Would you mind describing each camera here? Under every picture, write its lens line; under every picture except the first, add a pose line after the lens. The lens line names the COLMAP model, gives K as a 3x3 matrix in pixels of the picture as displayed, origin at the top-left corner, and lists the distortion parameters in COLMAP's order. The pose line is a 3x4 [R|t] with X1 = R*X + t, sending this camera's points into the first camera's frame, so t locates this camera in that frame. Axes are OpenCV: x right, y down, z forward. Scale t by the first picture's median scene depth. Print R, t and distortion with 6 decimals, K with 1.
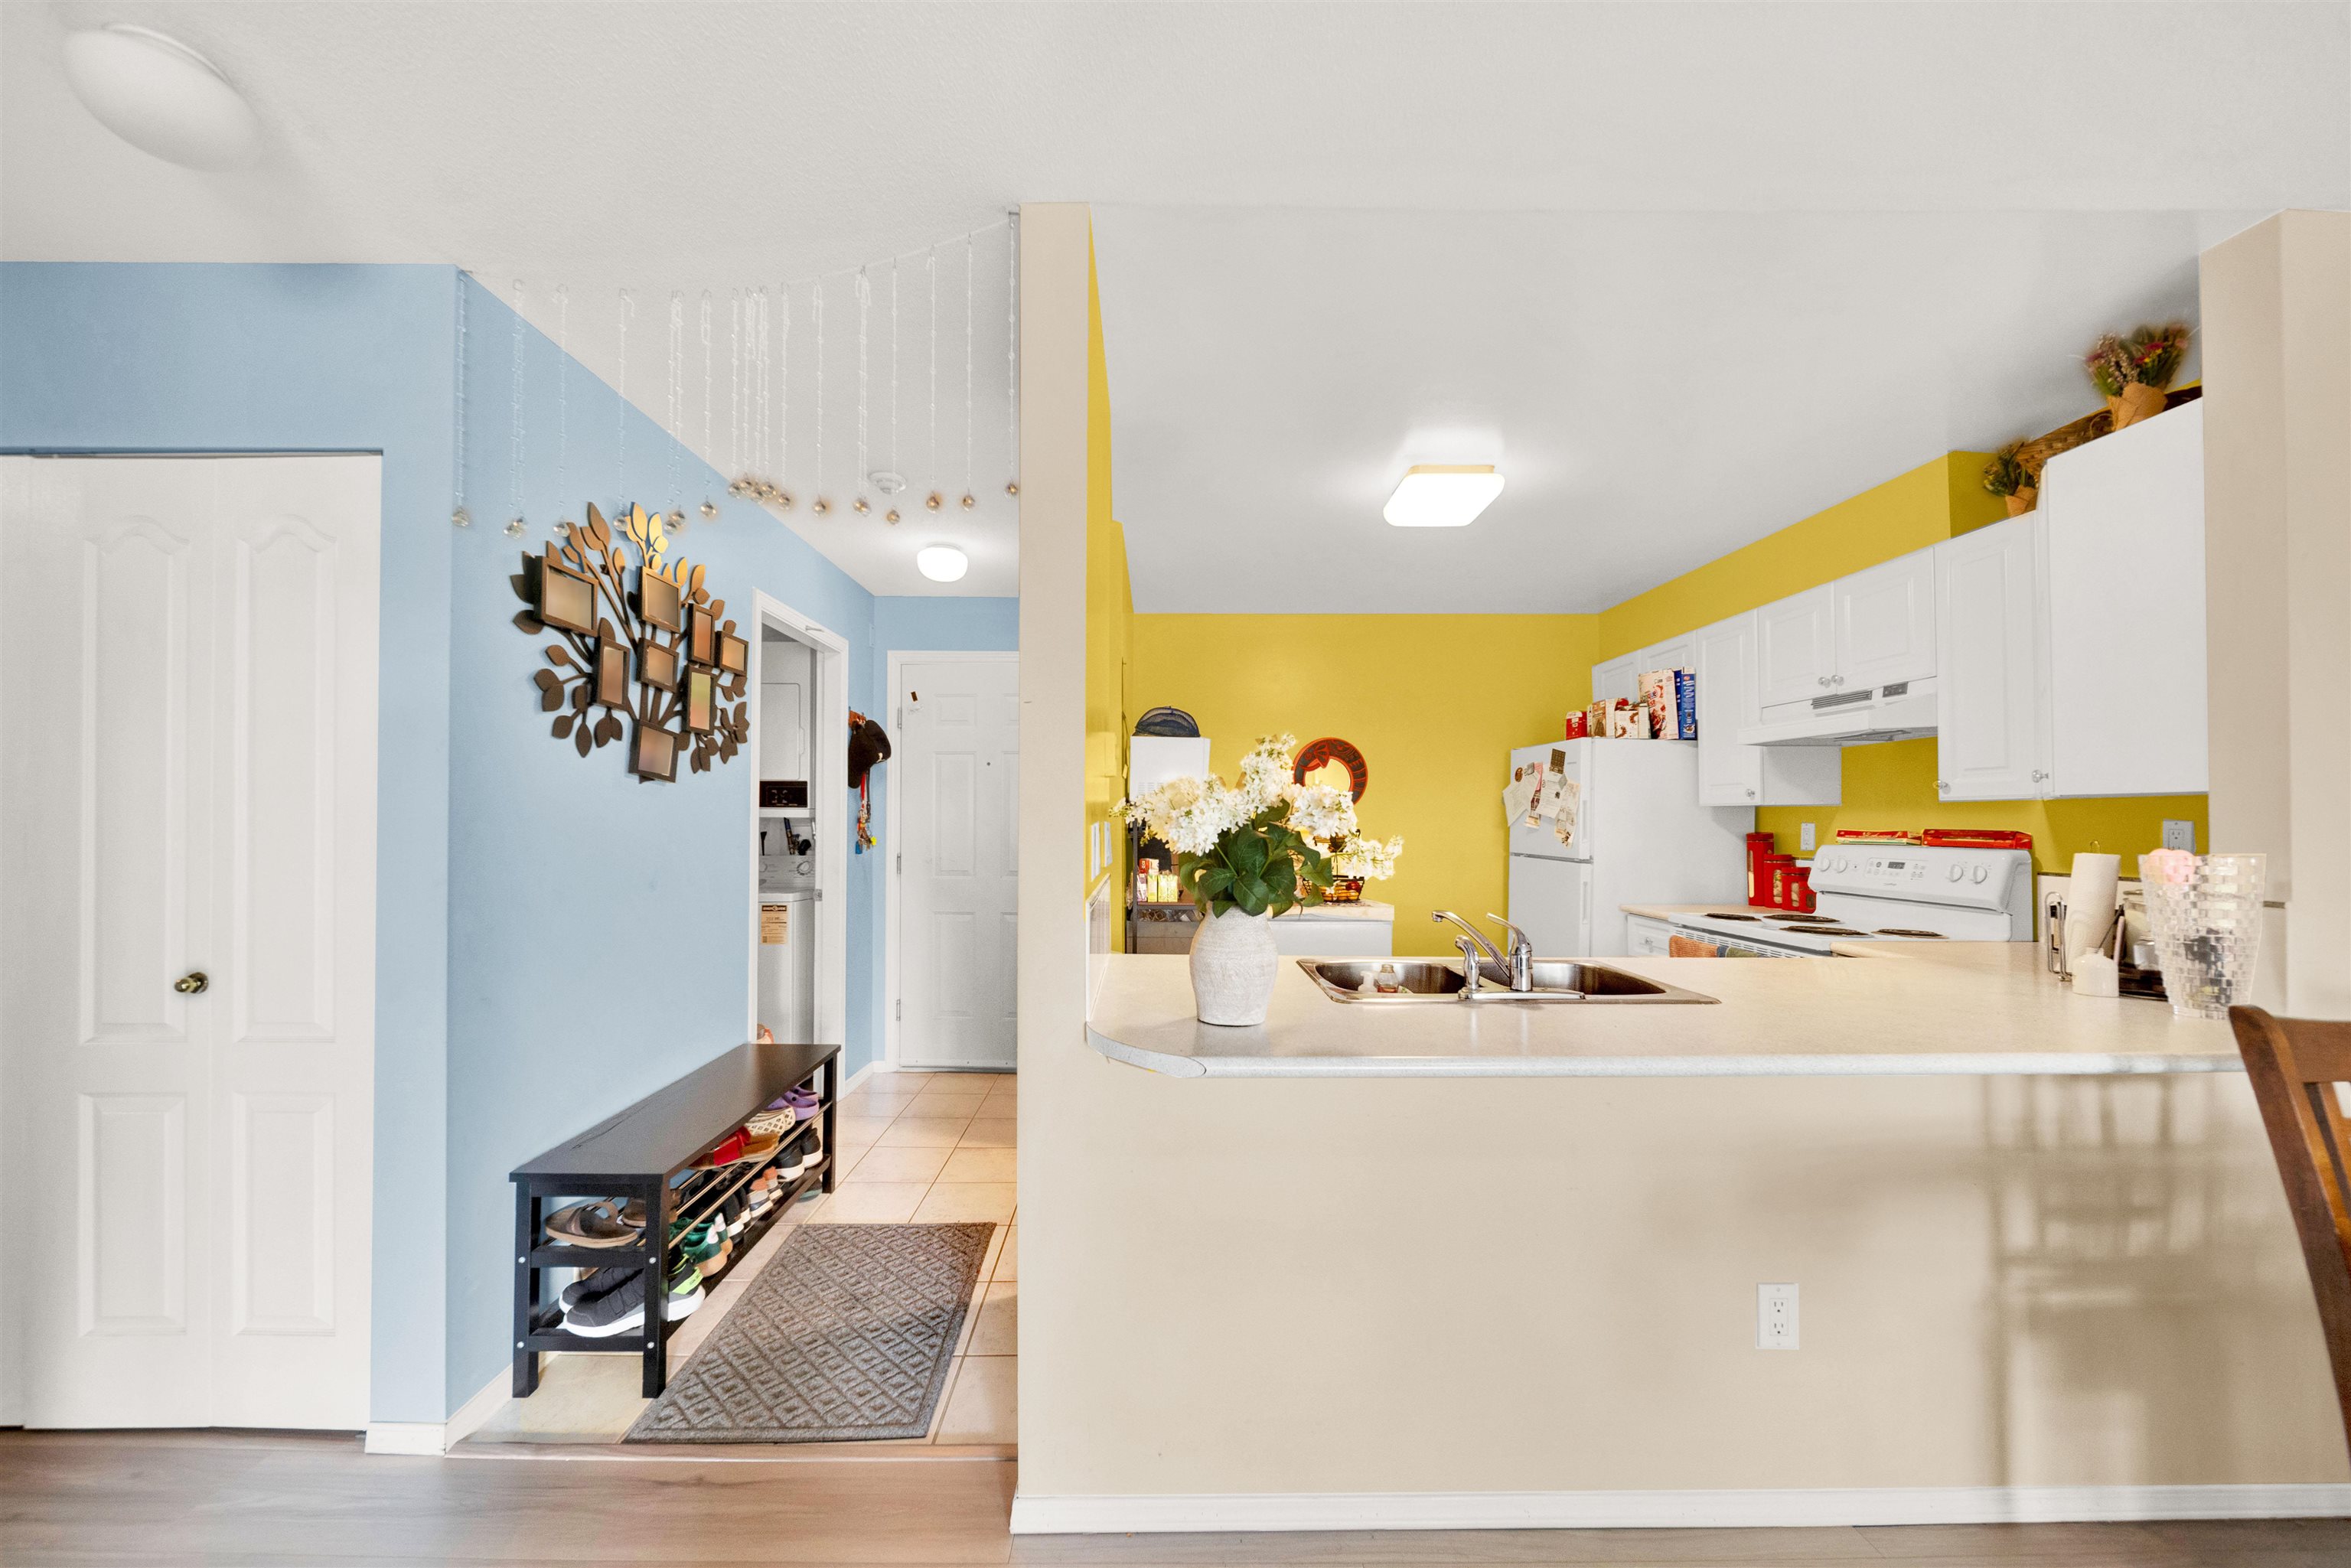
lens RADIAL K [[838.1, 0, 1159.9], [0, 838.1, 809.2], [0, 0, 1]] dist [0.000022, -0.000020]
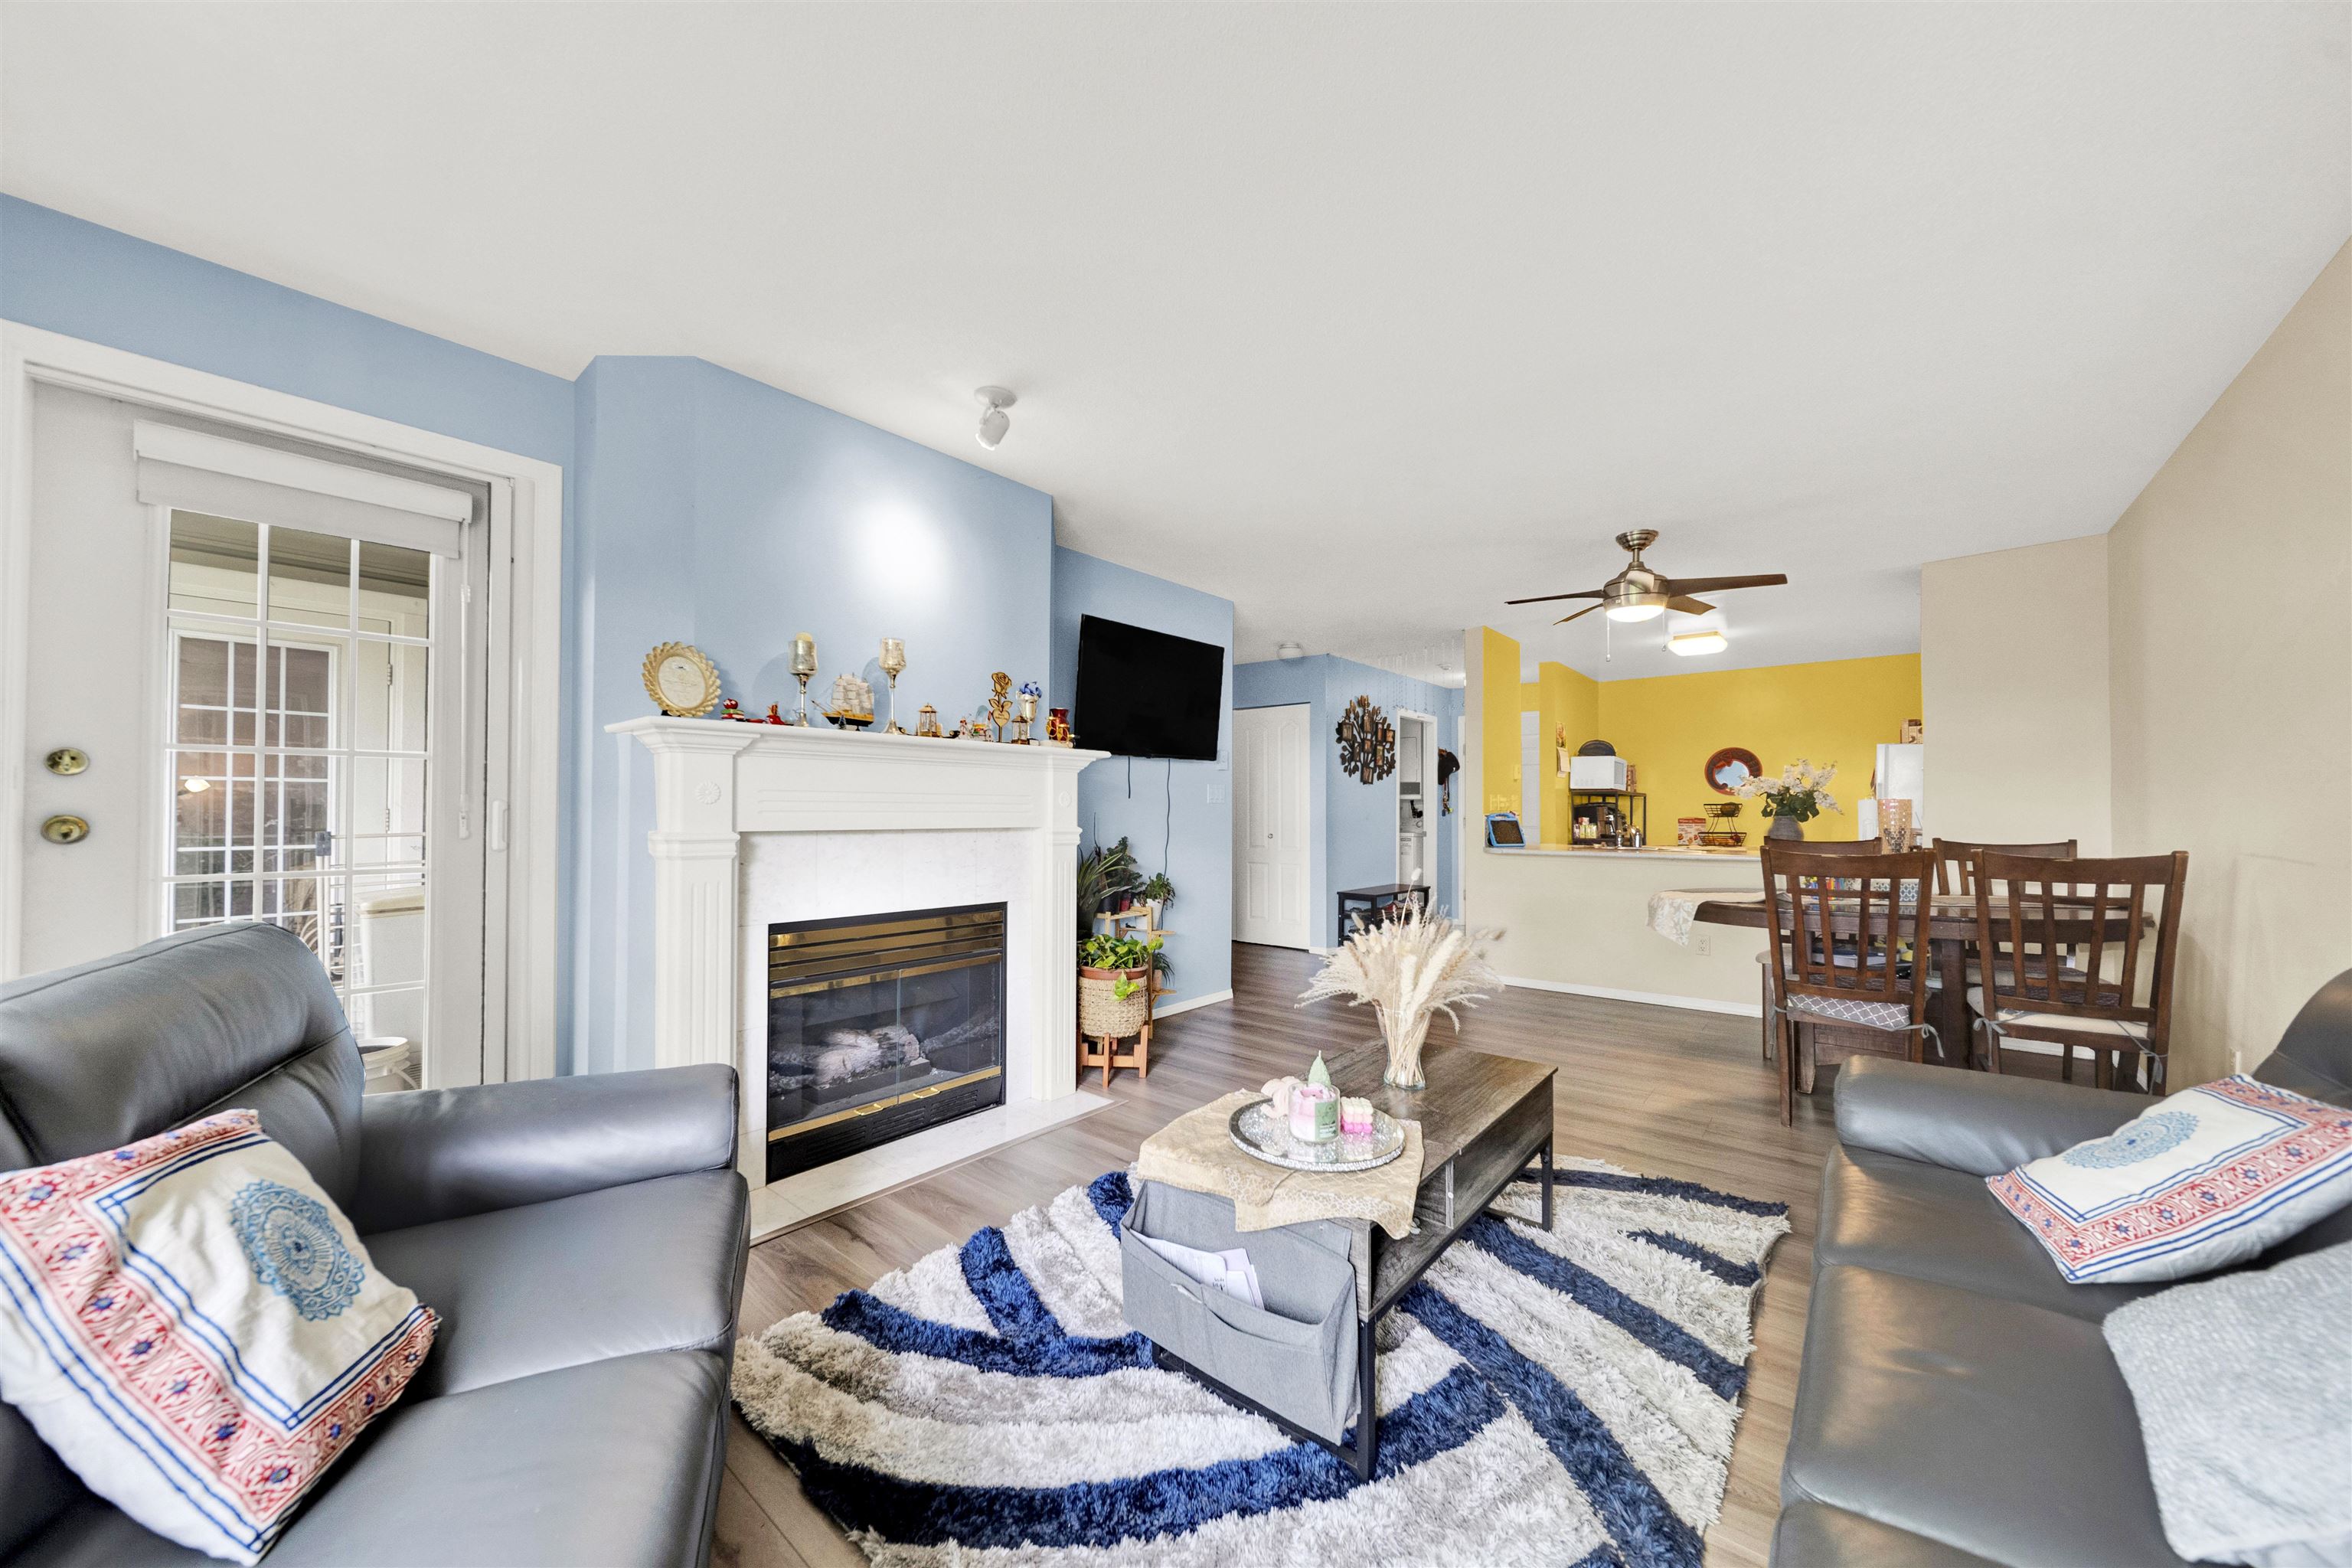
lens RADIAL K [[838.5, 0, 1160.4], [0, 838.5, 809.2], [0, 0, 1]] dist [0.000022, -0.000020]
pose [[0.754163, 0.000400, -0.656687, 0.558887], [0.003776, 0.999981, 0.004946, 0.026740], [0.656676, -0.006210, 0.754147, -1.208525]]
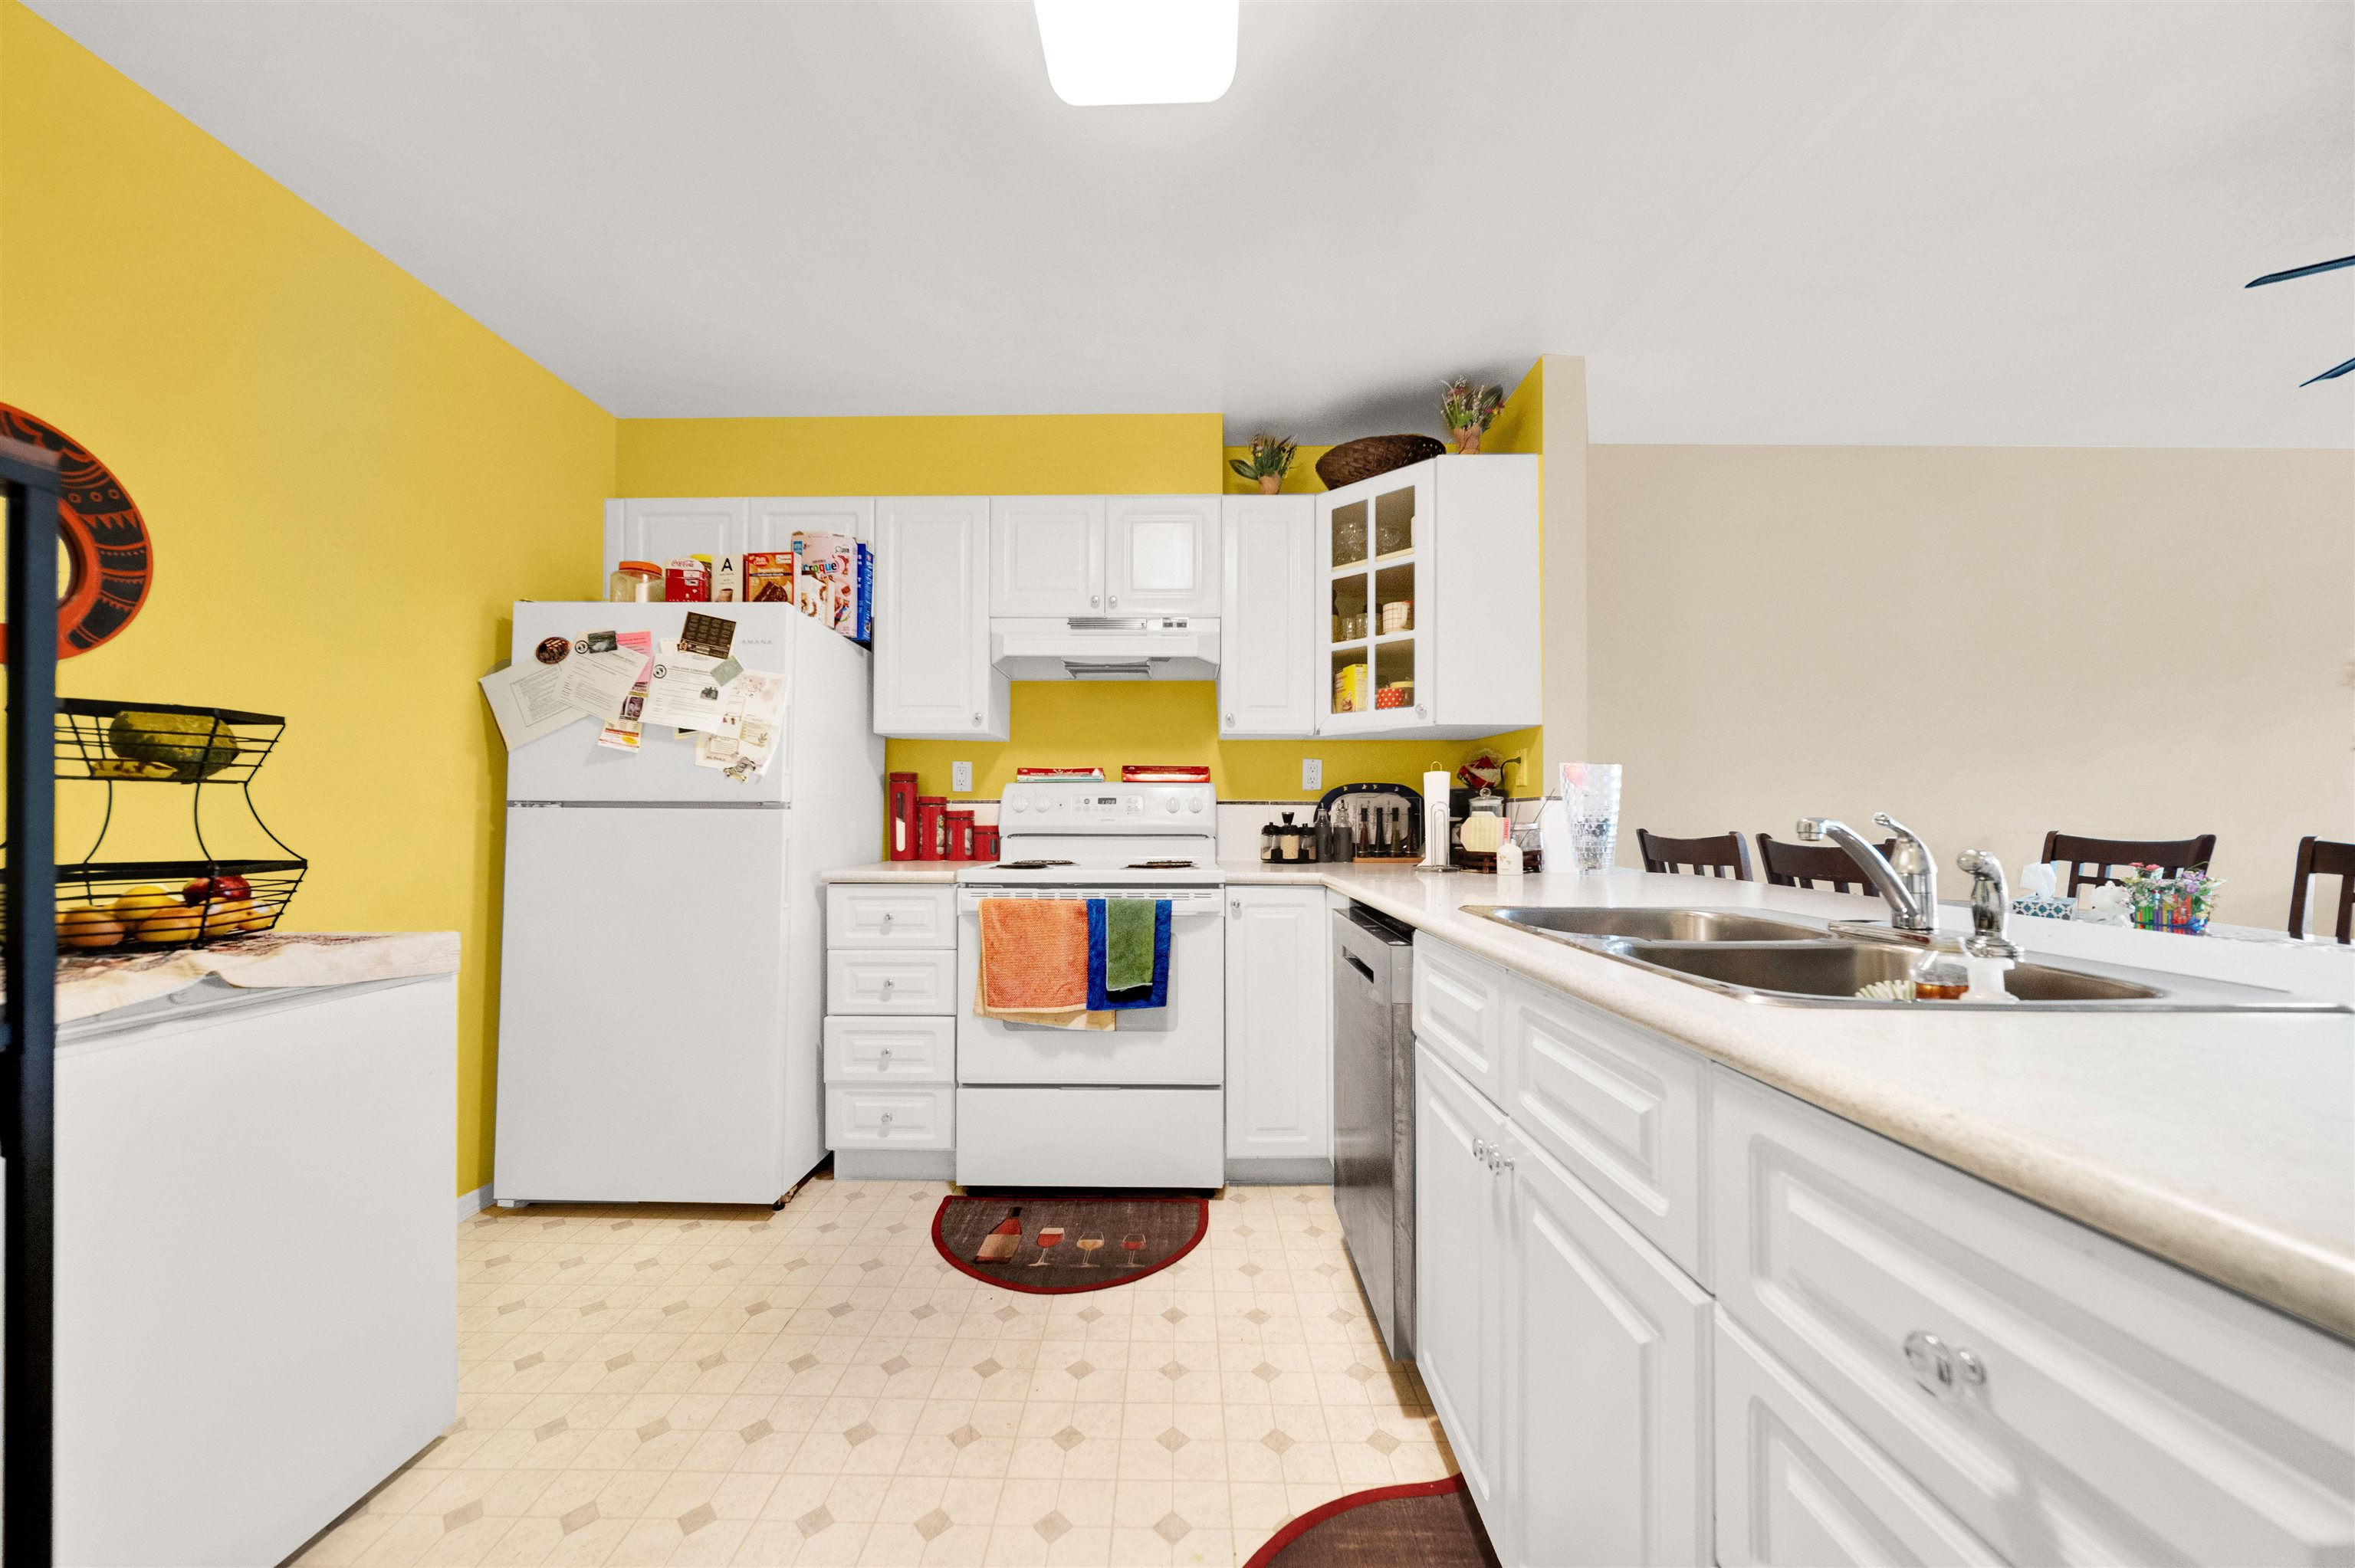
lens RADIAL K [[839.4, 0, 1161.9], [0, 839.4, 809.2], [0, 0, 1]] dist [0.000022, -0.000020]
pose [[0.024328, 0.007349, 0.999677, -0.114218], [-0.017428, 0.999824, -0.006926, 0.073623], [-0.999552, -0.017254, 0.024452, 0.809307]]
